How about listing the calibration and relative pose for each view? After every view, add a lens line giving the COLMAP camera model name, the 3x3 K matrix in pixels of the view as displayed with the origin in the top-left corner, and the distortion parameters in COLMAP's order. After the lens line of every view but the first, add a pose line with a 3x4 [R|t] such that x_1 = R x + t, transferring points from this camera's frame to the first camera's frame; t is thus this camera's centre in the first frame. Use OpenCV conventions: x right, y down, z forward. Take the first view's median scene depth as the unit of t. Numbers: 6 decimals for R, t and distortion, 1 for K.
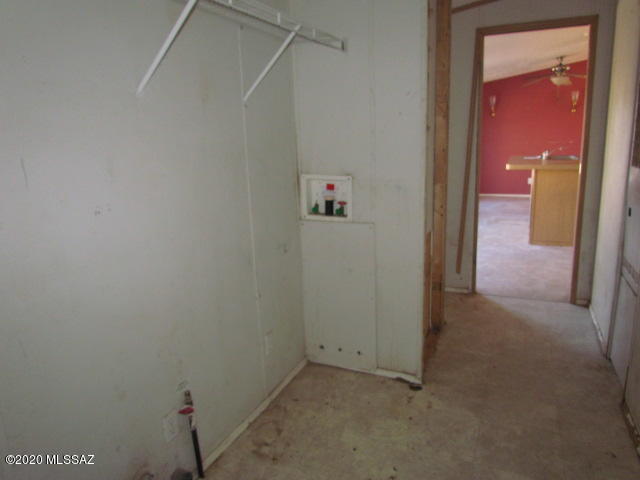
lens RADIAL K [[452.3, 0, 323.1], [0, 452.3, 239.3], [0, 0, 1]] dist [-0.024801, -0.002957]
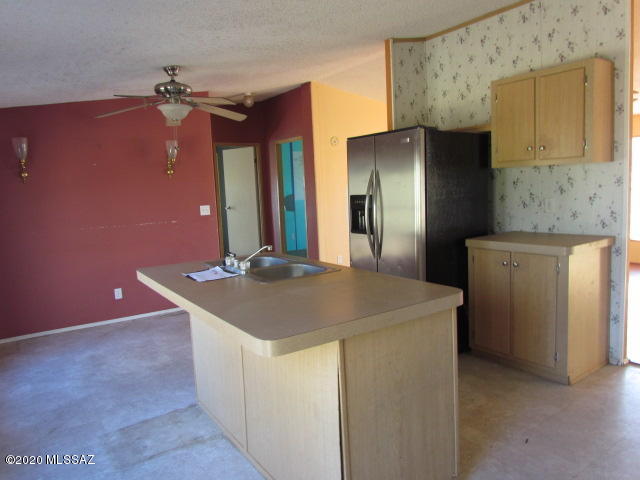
lens RADIAL K [[452.3, 0, 323.1], [0, 452.3, 239.3], [0, 0, 1]] dist [-0.024801, -0.002957]
pose [[0.518830, -0.081918, 0.850943, 0.158060], [0.210149, 0.977075, -0.034070, -0.155526], [-0.828645, 0.196502, 0.524152, 0.614040]]
